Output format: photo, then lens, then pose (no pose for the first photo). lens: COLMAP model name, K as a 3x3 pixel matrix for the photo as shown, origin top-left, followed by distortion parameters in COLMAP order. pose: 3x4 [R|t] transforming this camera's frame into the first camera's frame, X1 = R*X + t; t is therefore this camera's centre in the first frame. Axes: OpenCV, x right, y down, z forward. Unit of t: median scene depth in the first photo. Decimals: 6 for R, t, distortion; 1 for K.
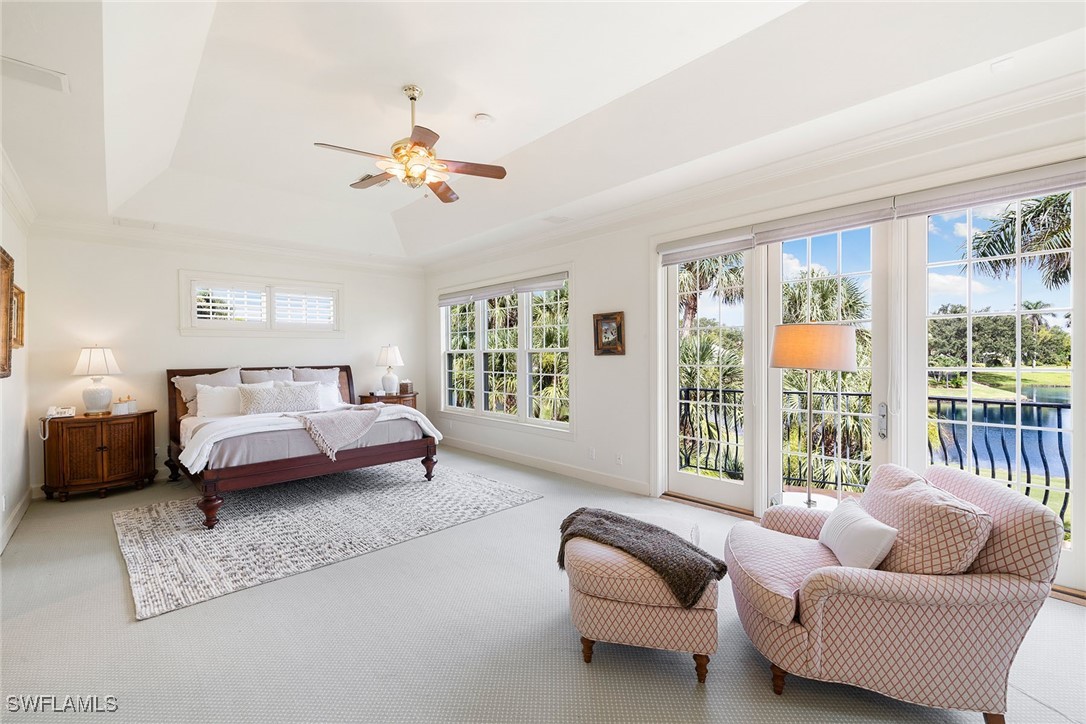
lens RADIAL K [[455.7, 0, 537.2], [0, 455.7, 363.7], [0, 0, 1]] dist [-0.007627, -0.000202]
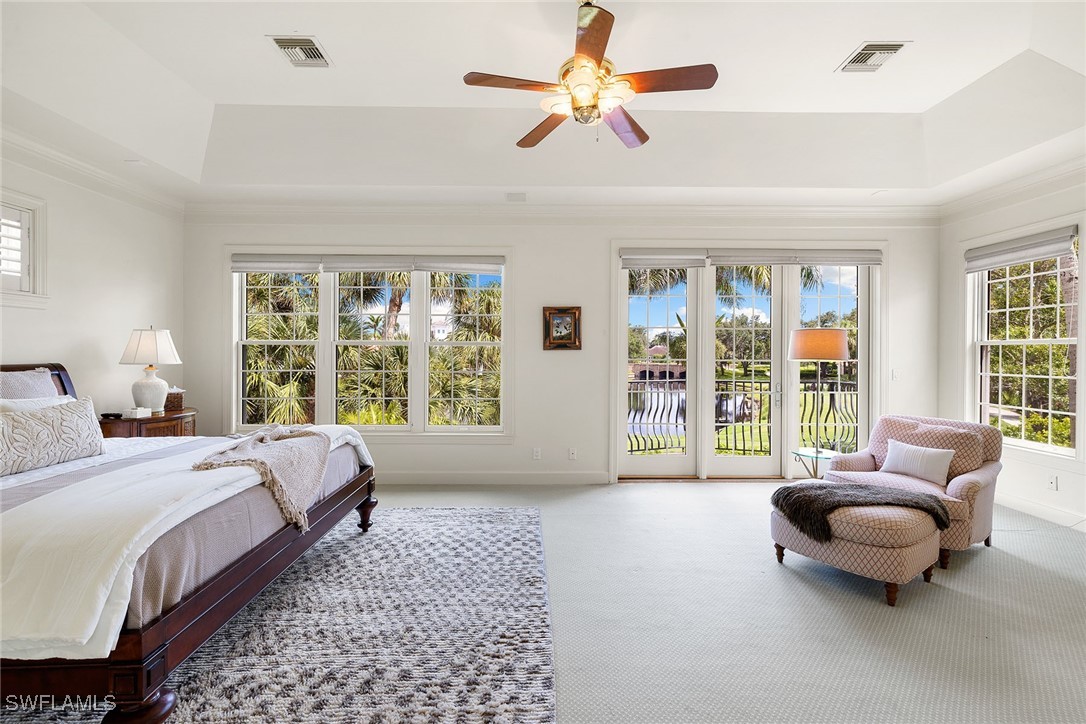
lens RADIAL K [[455.7, 0, 539.9], [0, 455.7, 358.1], [0, 0, 1]] dist [-0.007627, -0.000202]
pose [[0.671592, 0.002547, 0.740916, -0.621042], [0.005713, 0.999947, -0.008616, 0.007150], [-0.740899, 0.010020, 0.671542, 0.389291]]
